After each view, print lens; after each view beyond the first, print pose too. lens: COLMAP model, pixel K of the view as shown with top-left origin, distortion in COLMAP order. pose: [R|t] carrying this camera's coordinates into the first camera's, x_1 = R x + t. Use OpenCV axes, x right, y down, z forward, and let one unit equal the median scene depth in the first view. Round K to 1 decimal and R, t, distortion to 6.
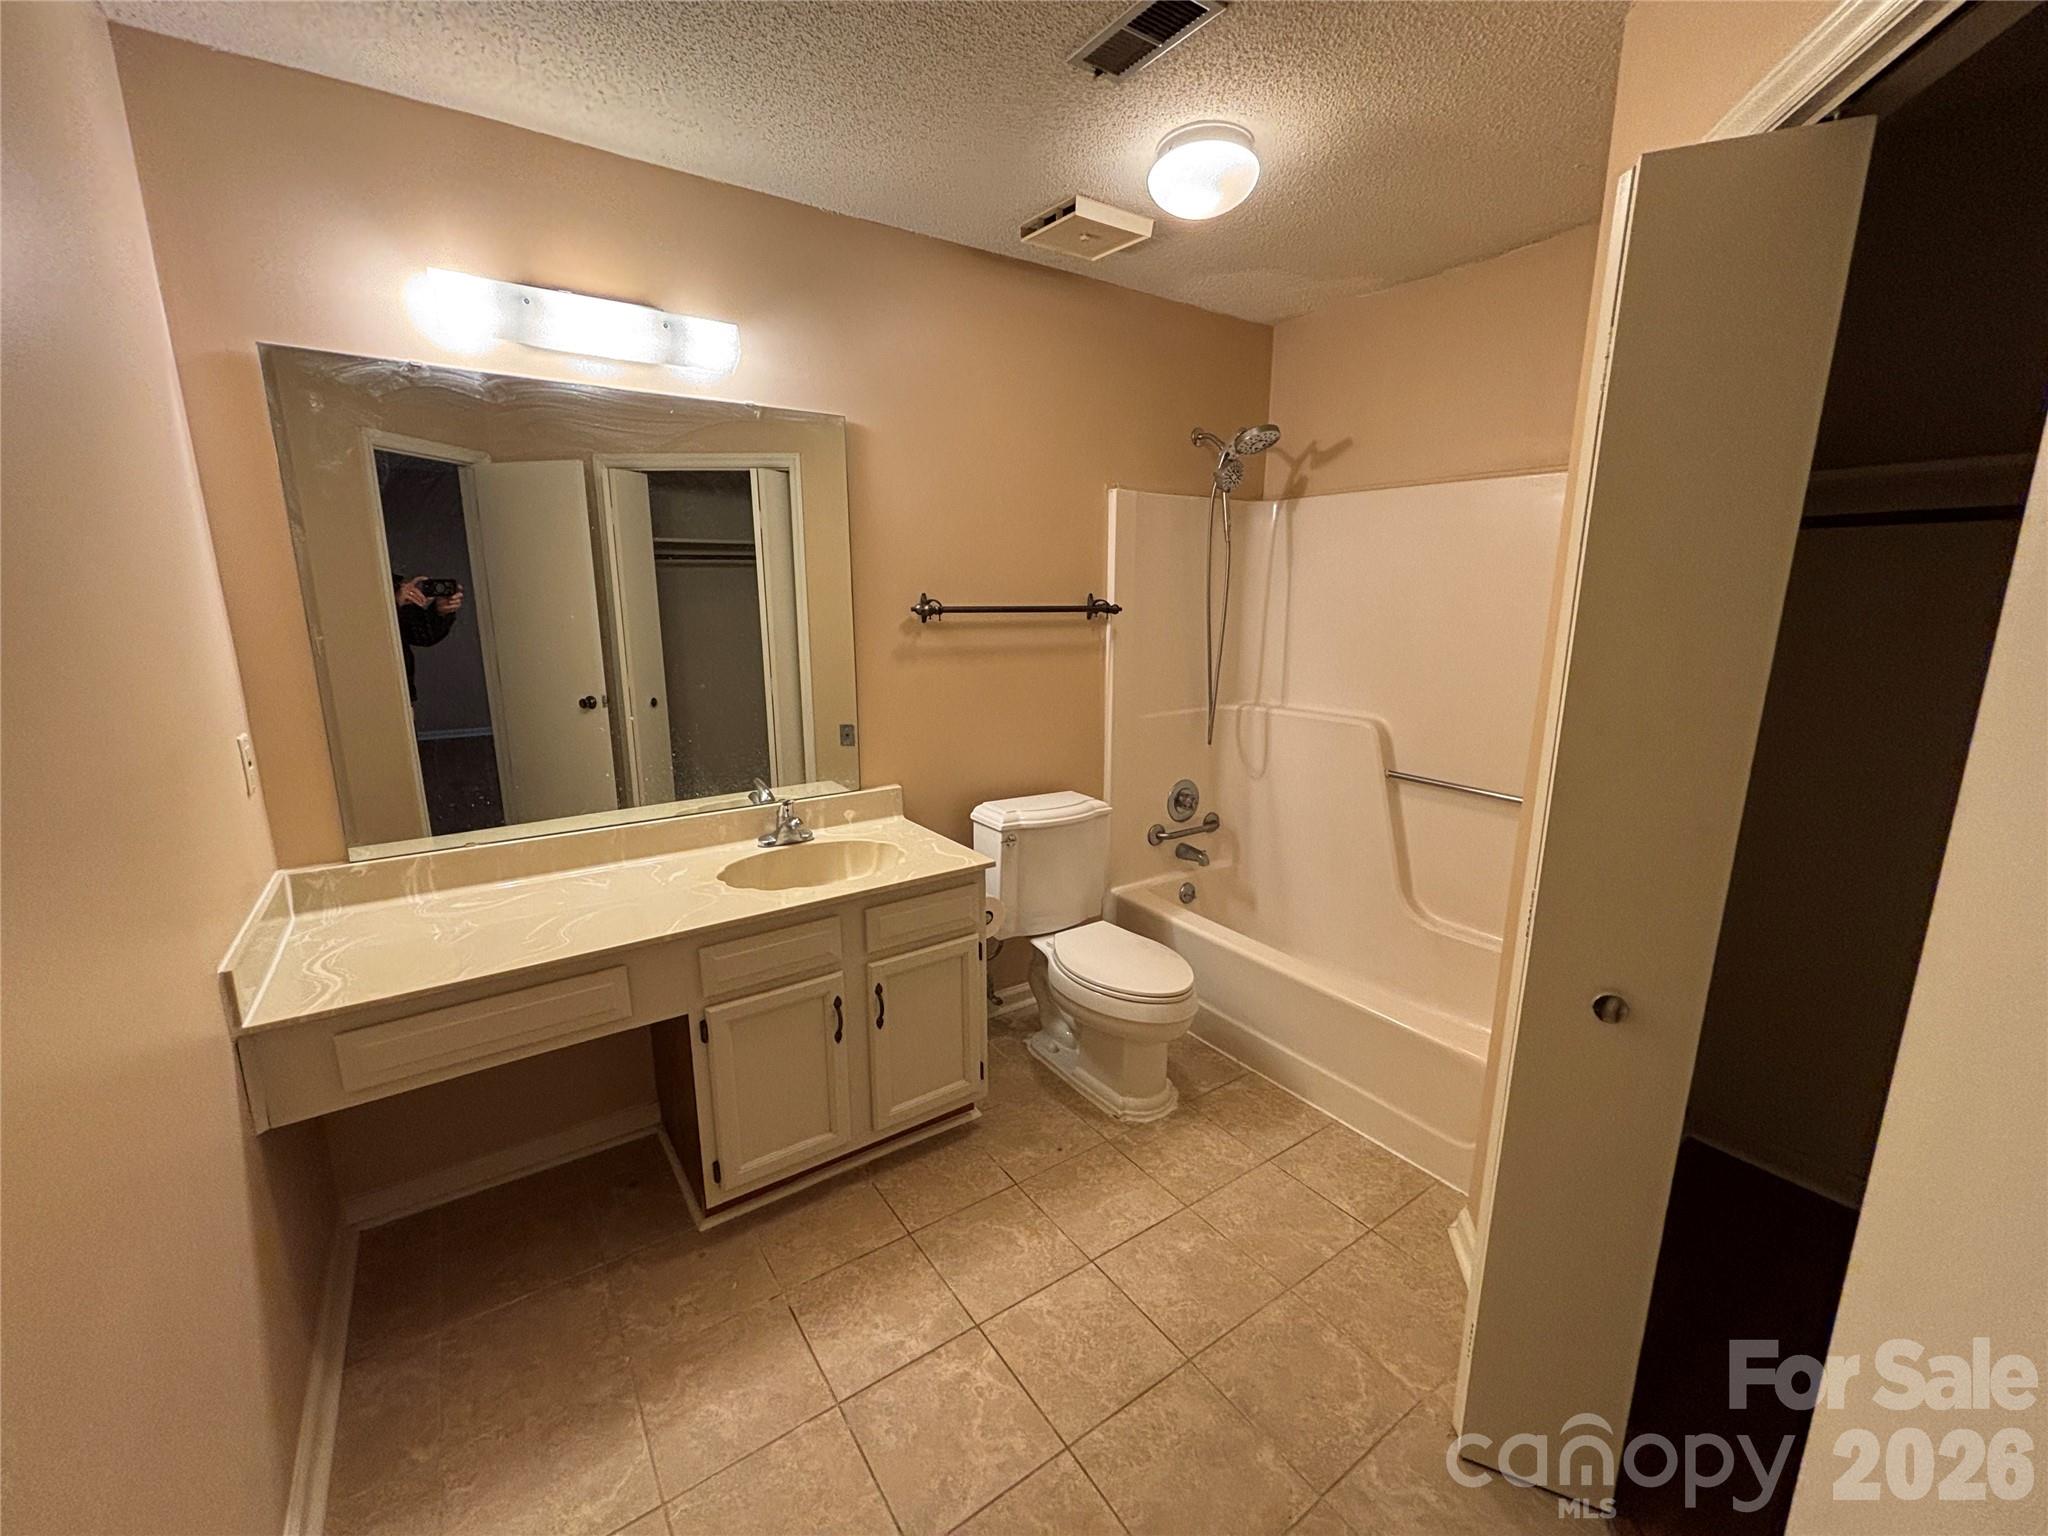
lens RADIAL K [[835.9, 0, 1024.0], [0, 835.9, 768.0], [0, 0, 1]] dist [0.023295, -0.022616]
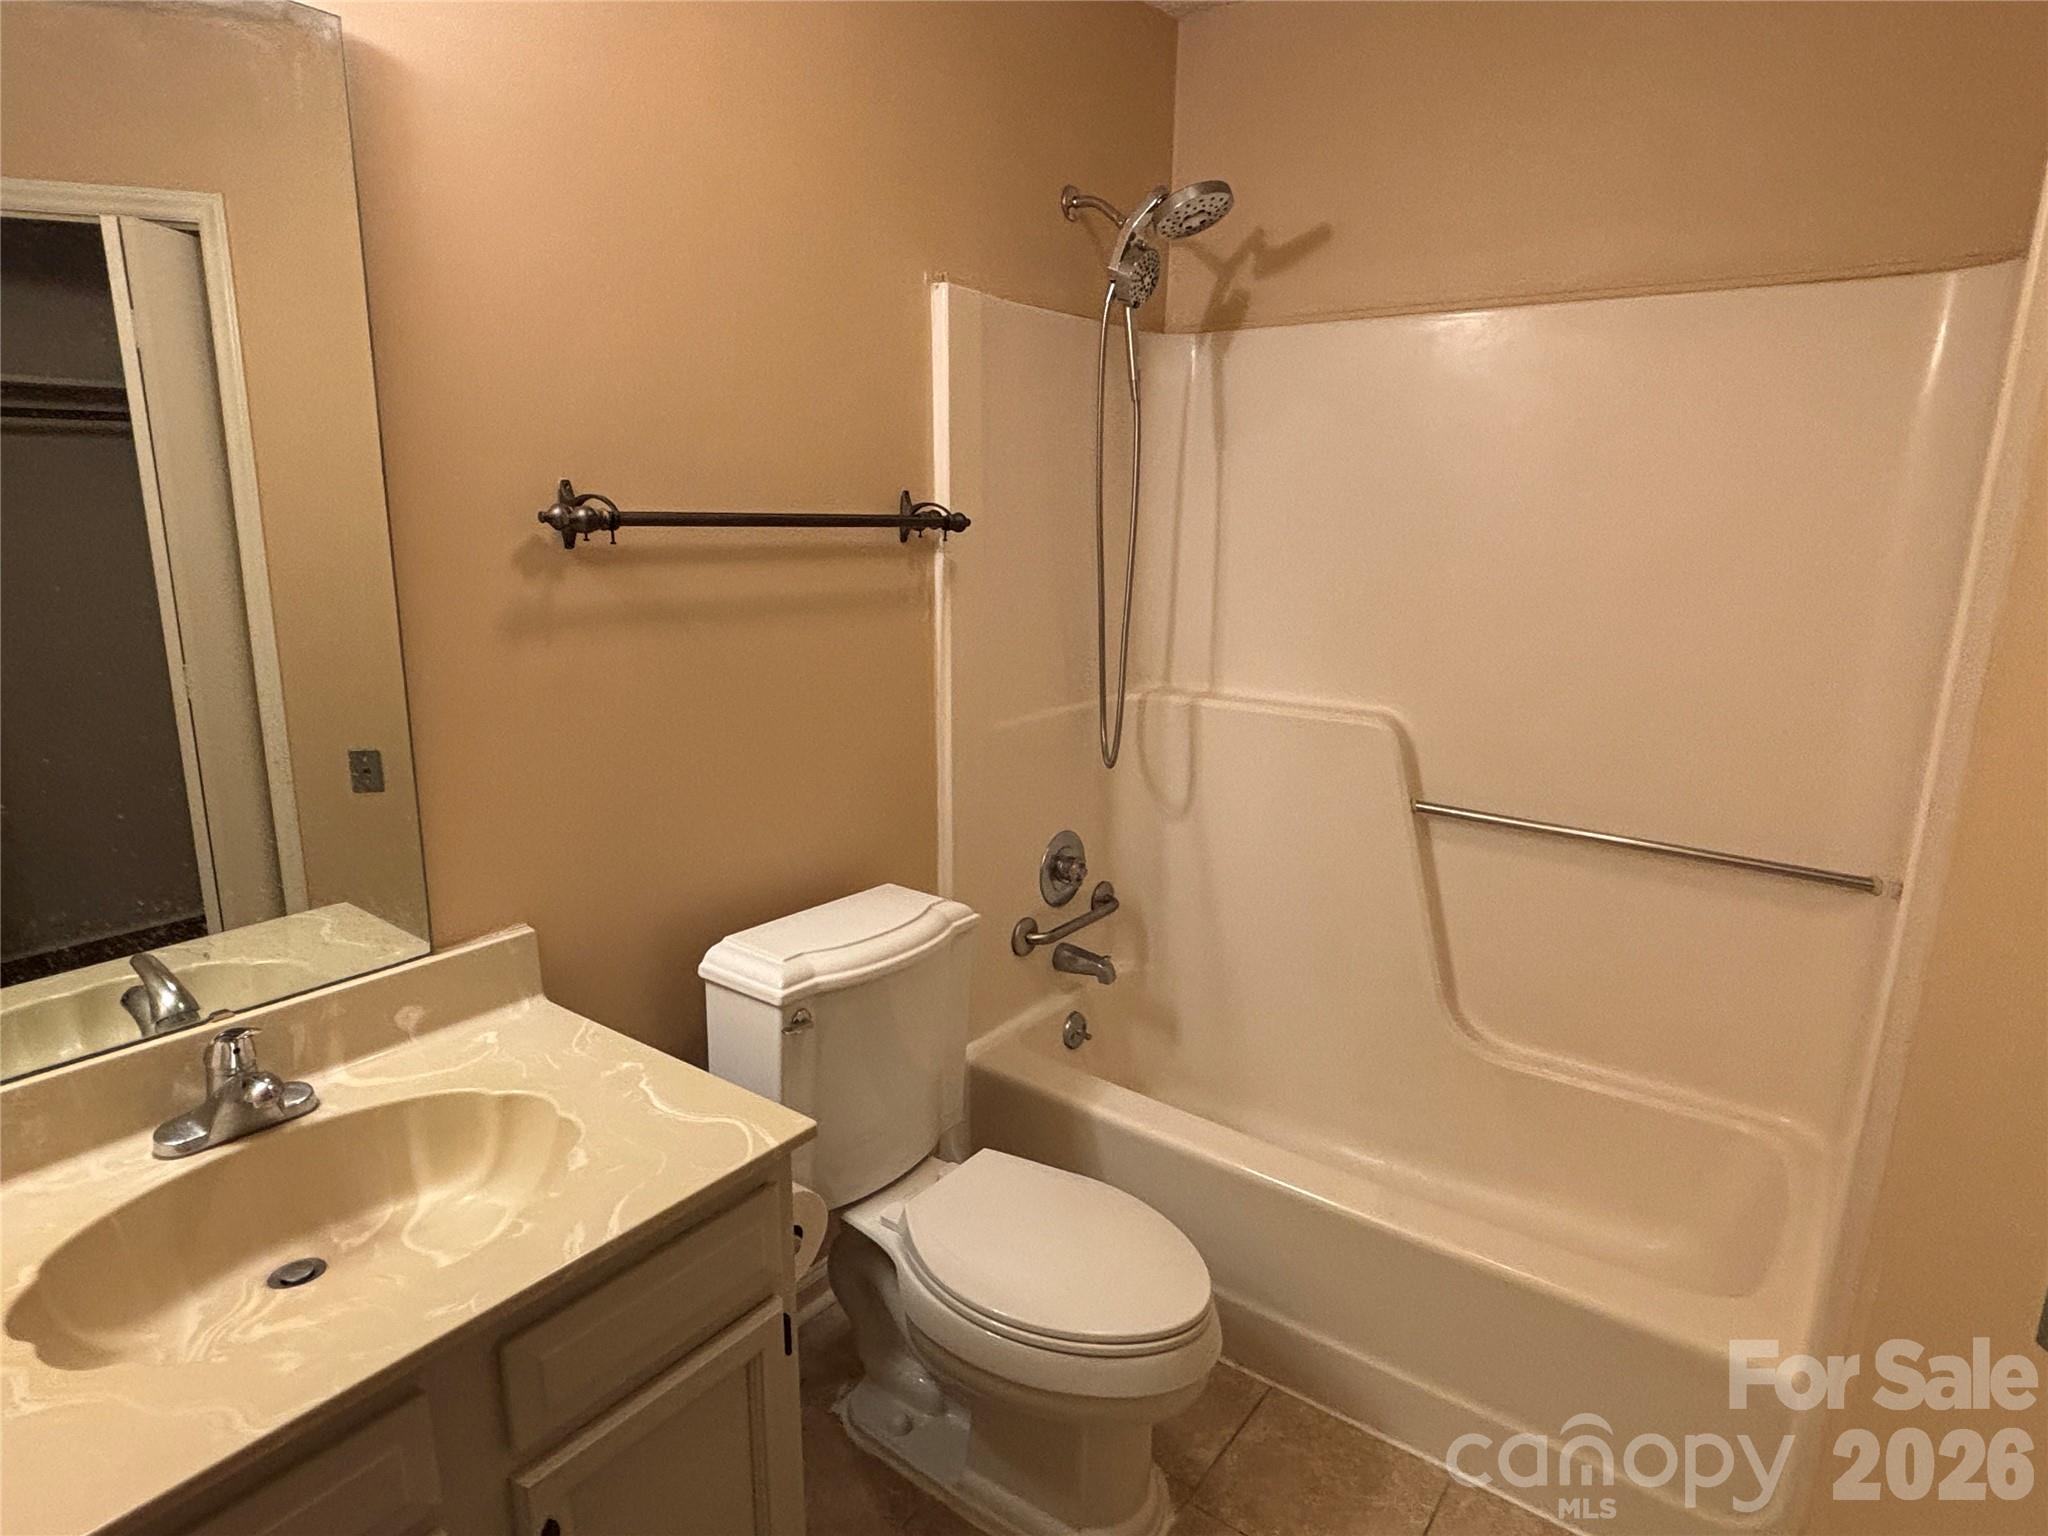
lens RADIAL K [[1151.5, 0, 1014.1], [0, 1151.5, 767.9], [0, 0, 1]] dist [0.030003, -0.048158]
pose [[0.949193, -0.059442, 0.309030, -0.093586], [0.053791, 0.998193, 0.026783, -0.064869], [-0.310064, -0.008799, 0.950675, 0.362738]]
